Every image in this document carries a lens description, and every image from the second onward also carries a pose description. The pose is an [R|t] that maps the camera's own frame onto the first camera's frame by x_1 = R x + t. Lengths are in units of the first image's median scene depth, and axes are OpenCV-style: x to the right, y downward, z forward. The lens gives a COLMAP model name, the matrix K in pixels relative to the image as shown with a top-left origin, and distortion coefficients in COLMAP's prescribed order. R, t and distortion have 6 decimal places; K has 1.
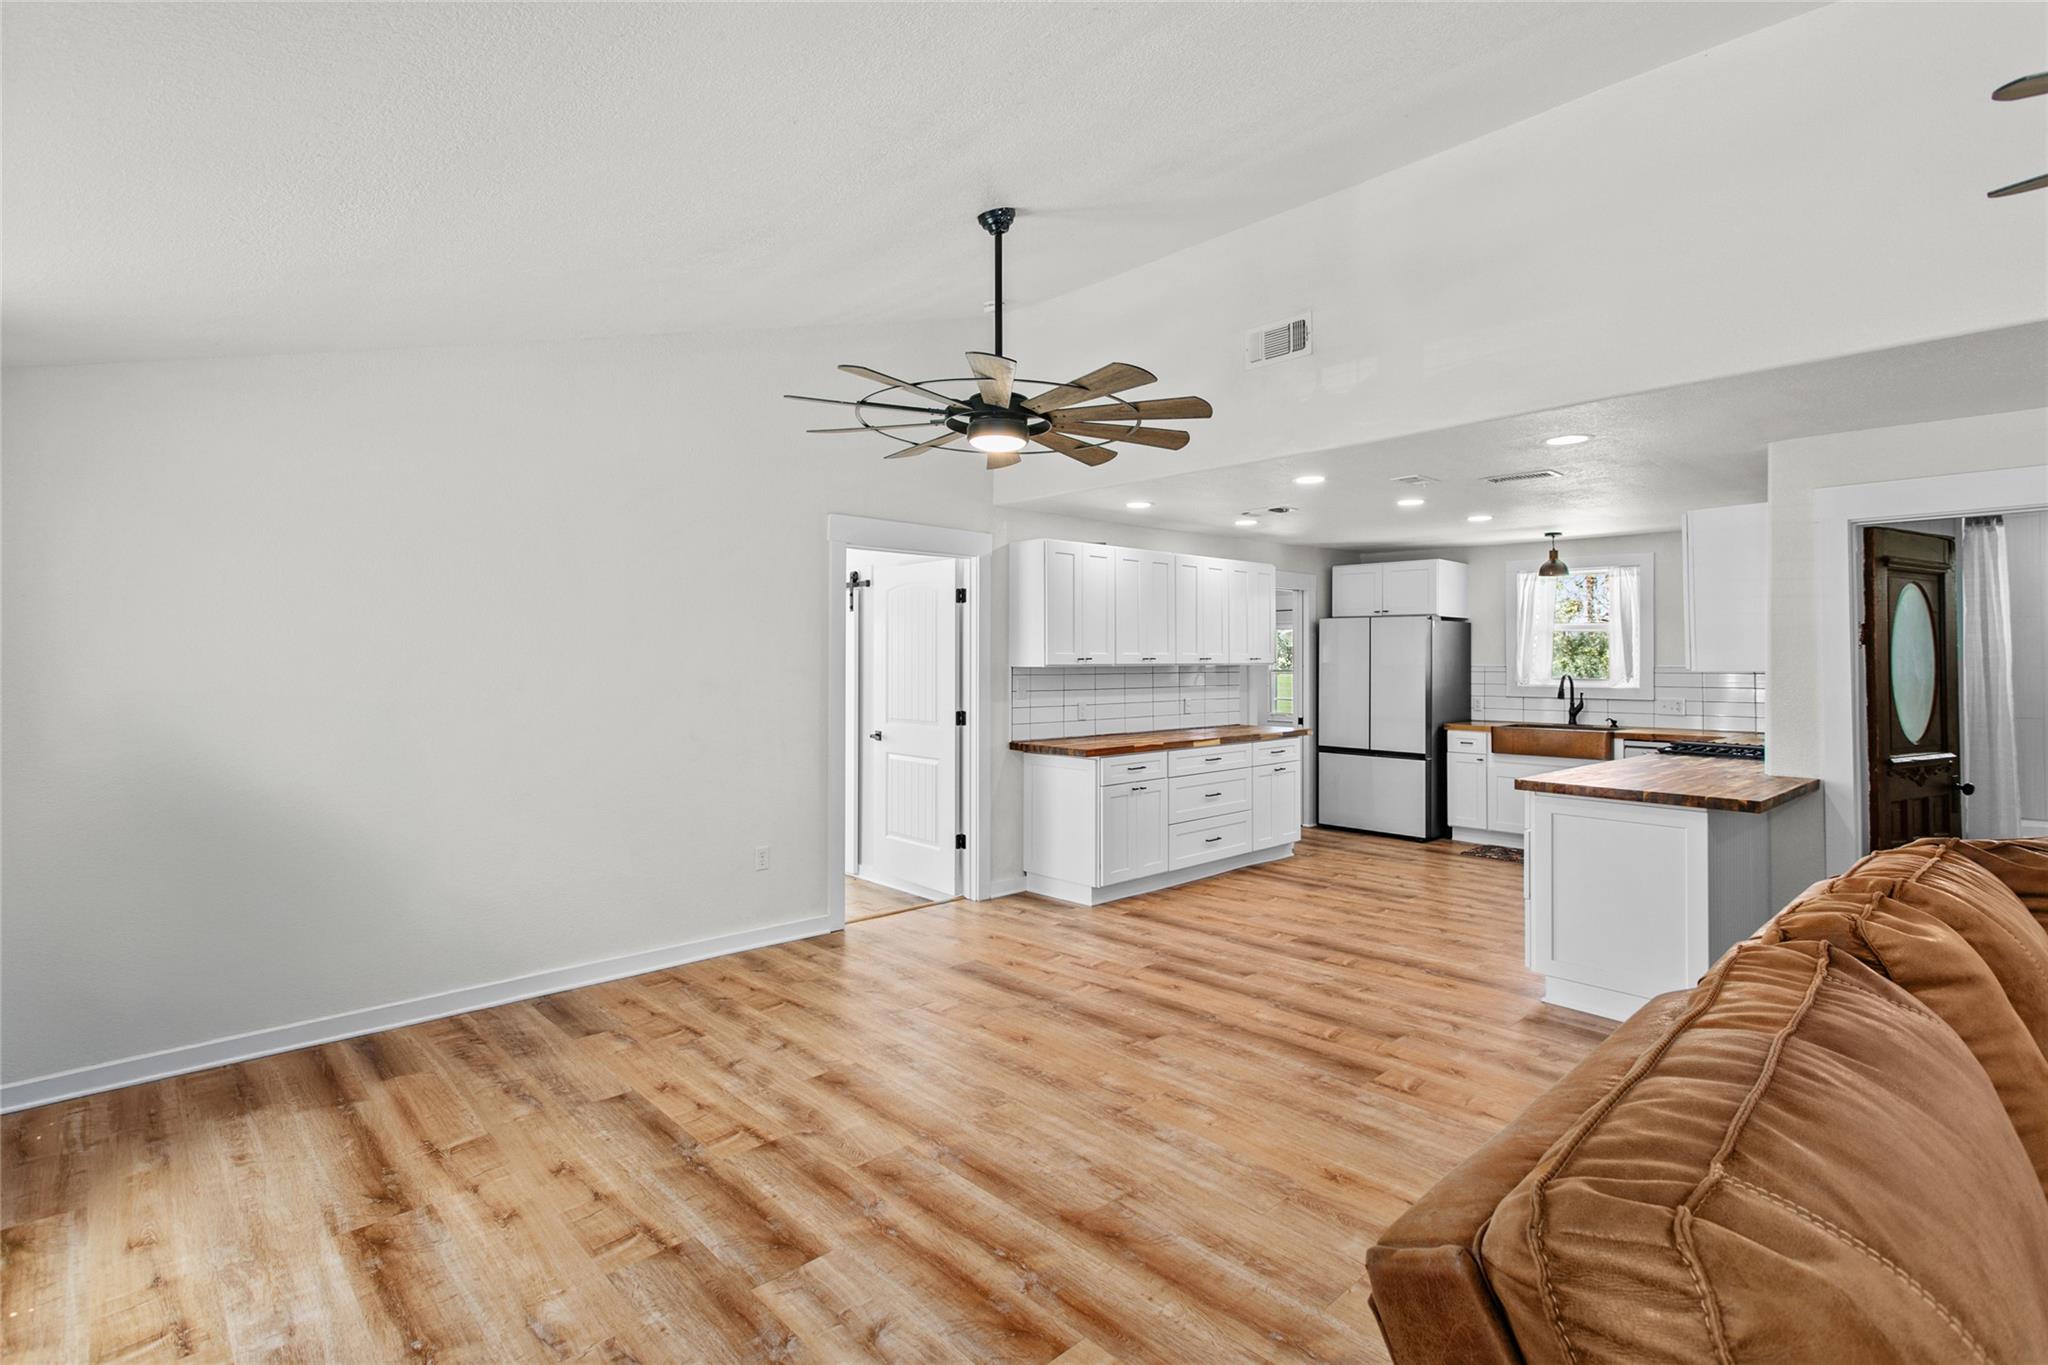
lens RADIAL K [[993.6, 0, 999.2], [0, 993.6, 638.0], [0, 0, 1]] dist [-0.002905, -0.000157]
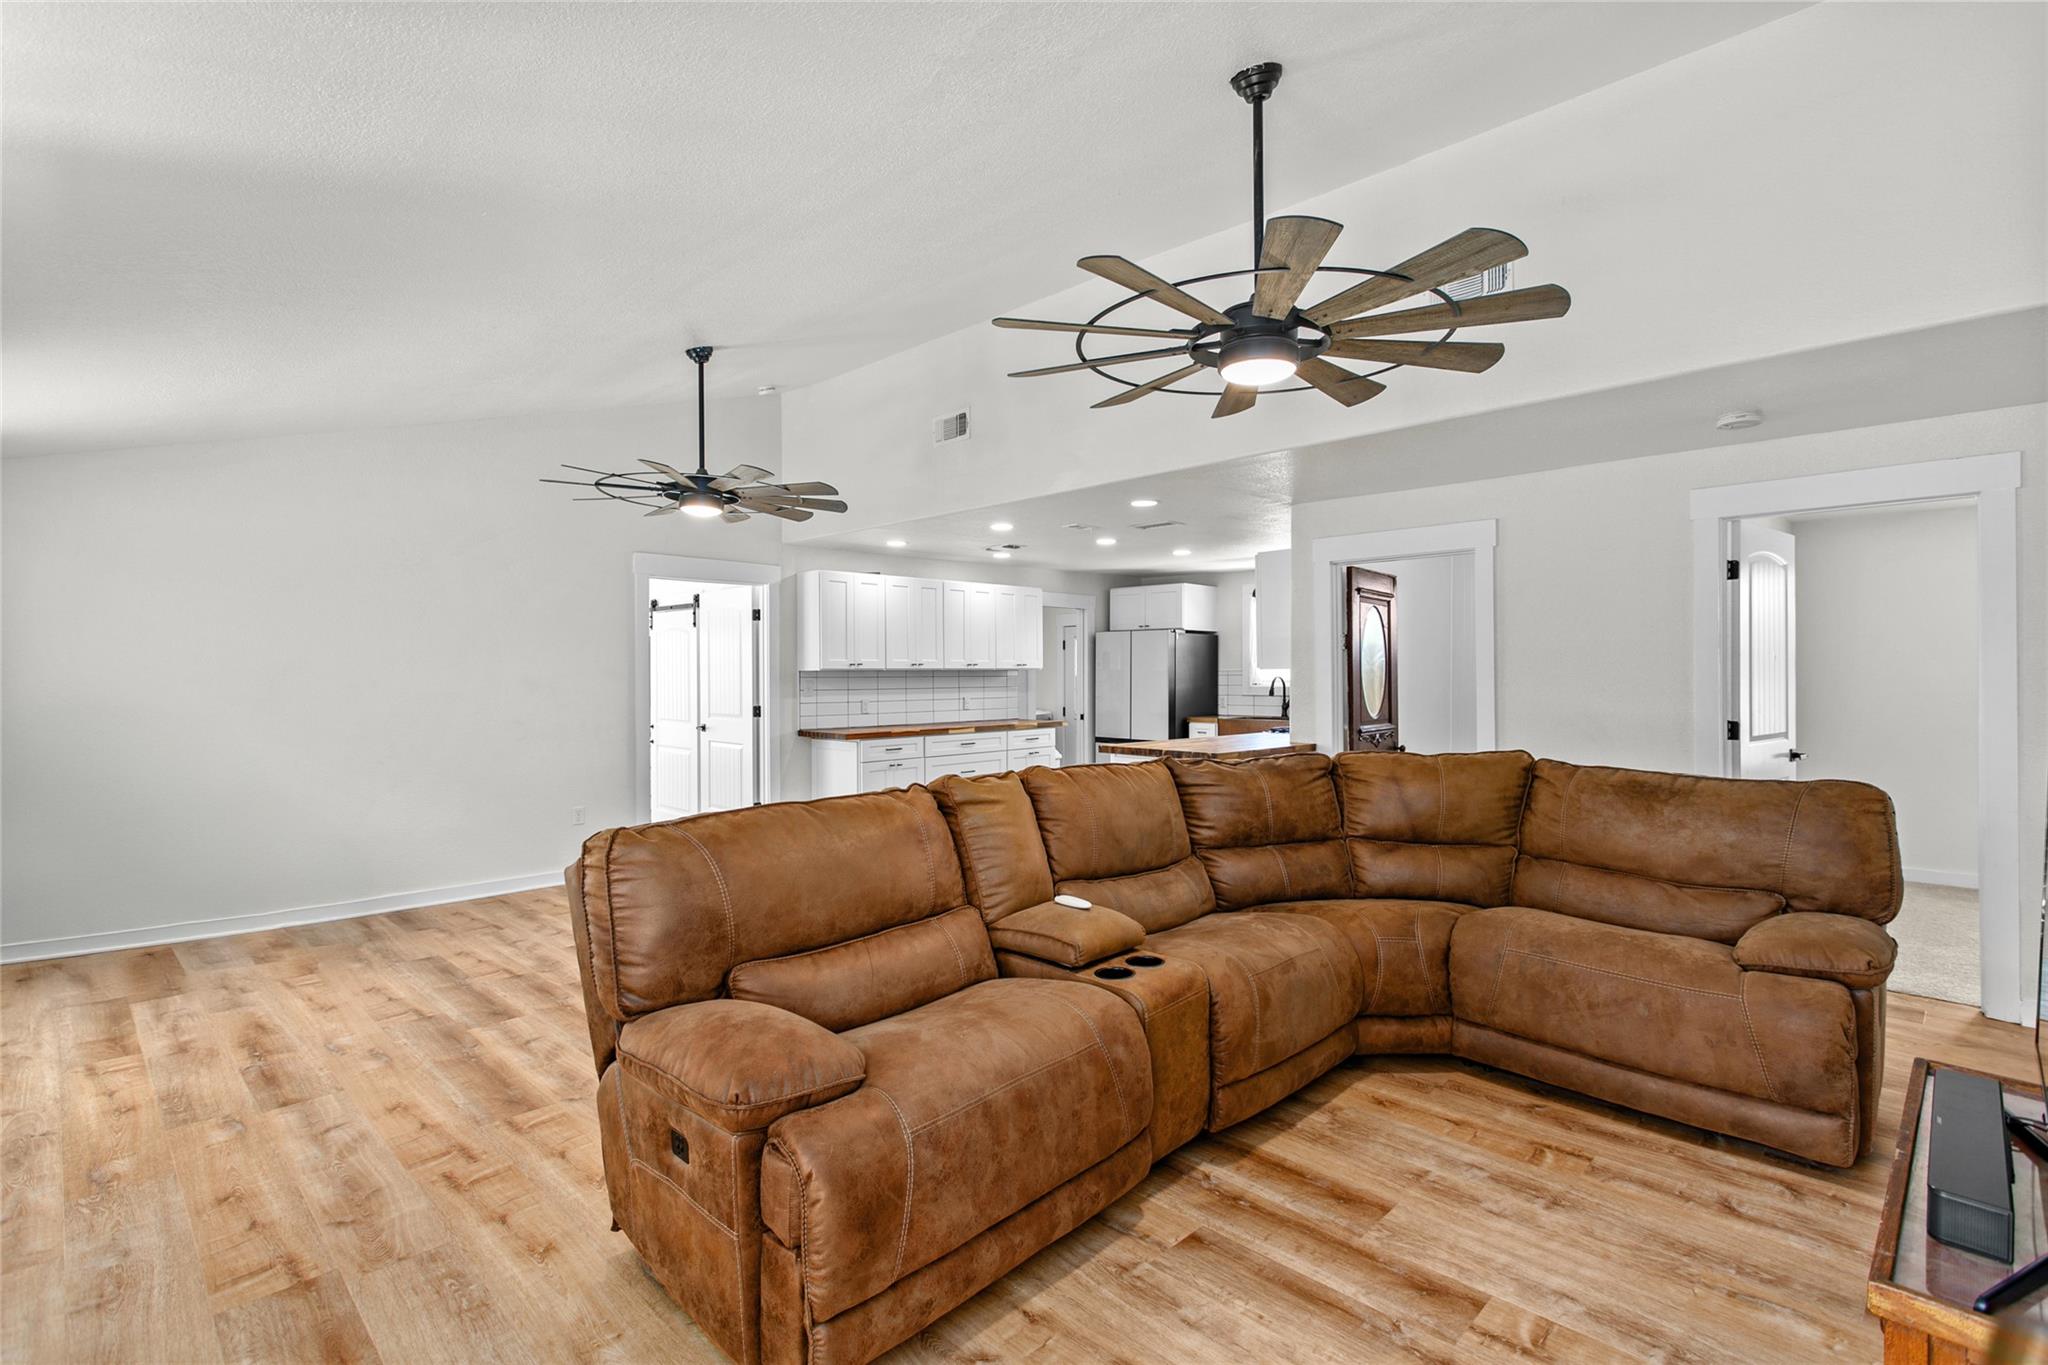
lens RADIAL K [[982.6, 0, 1016.5], [0, 982.6, 675.5], [0, 0, 1]] dist [0.001522, 0.000437]
pose [[0.998785, -0.004929, 0.049034, 0.215656], [0.003756, 0.999705, 0.023988, 0.005414], [-0.049137, -0.023775, 0.998509, -0.250998]]
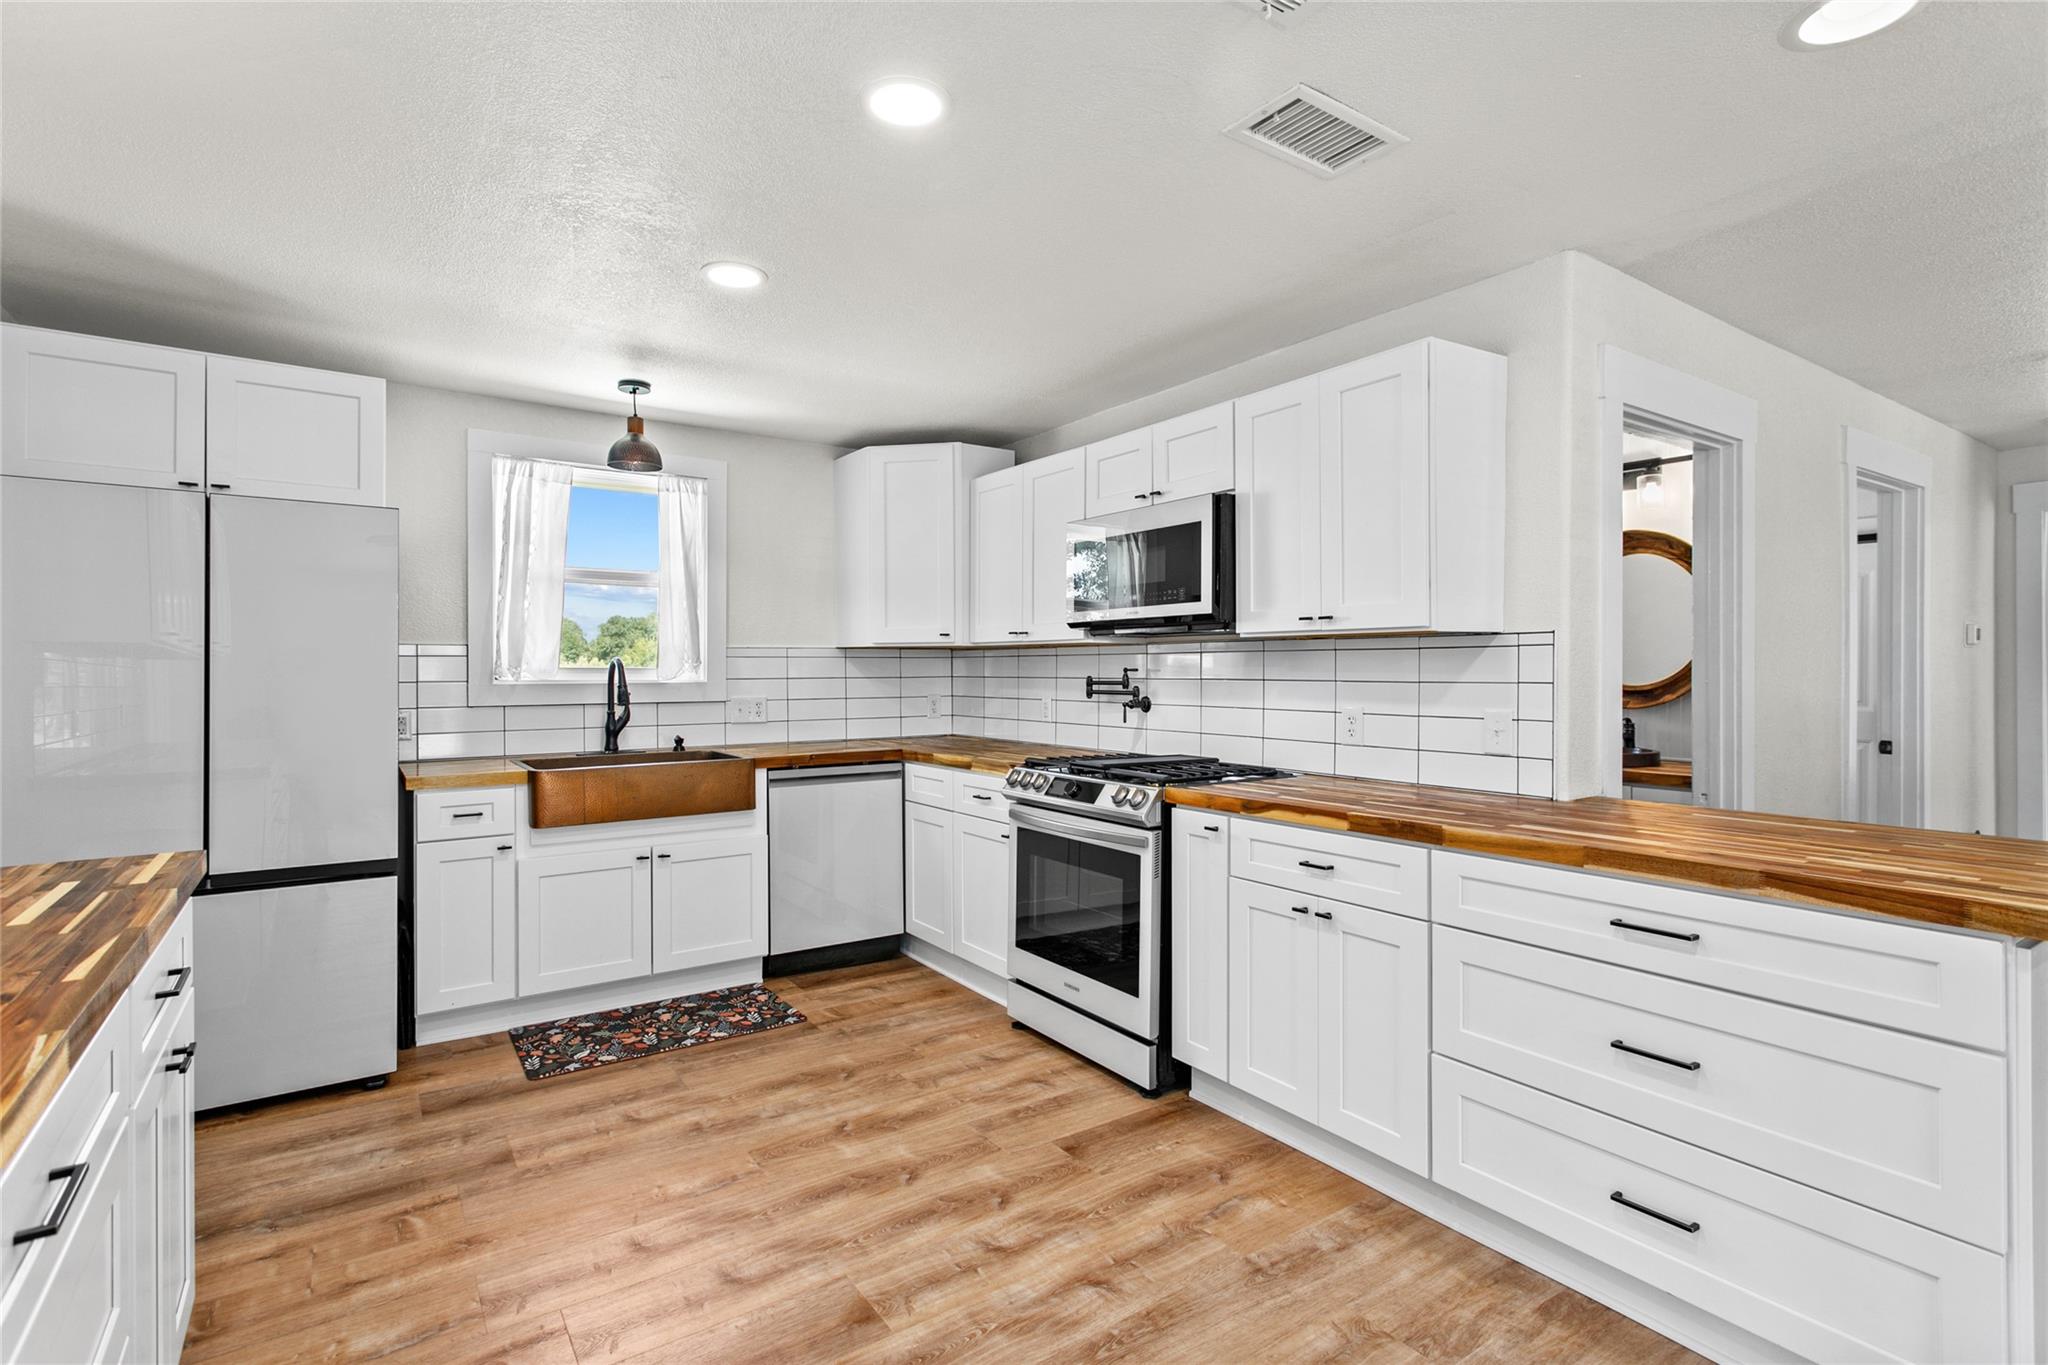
lens RADIAL K [[974.8, 0, 1016.5], [0, 974.8, 672.7], [0, 0, 1]] dist [0.003308, 0.001118]
pose [[0.137701, -0.005340, 0.990459, 0.095119], [-0.020334, 0.999759, 0.008217, 0.041438], [-0.990265, -0.021271, 0.137560, 0.838893]]
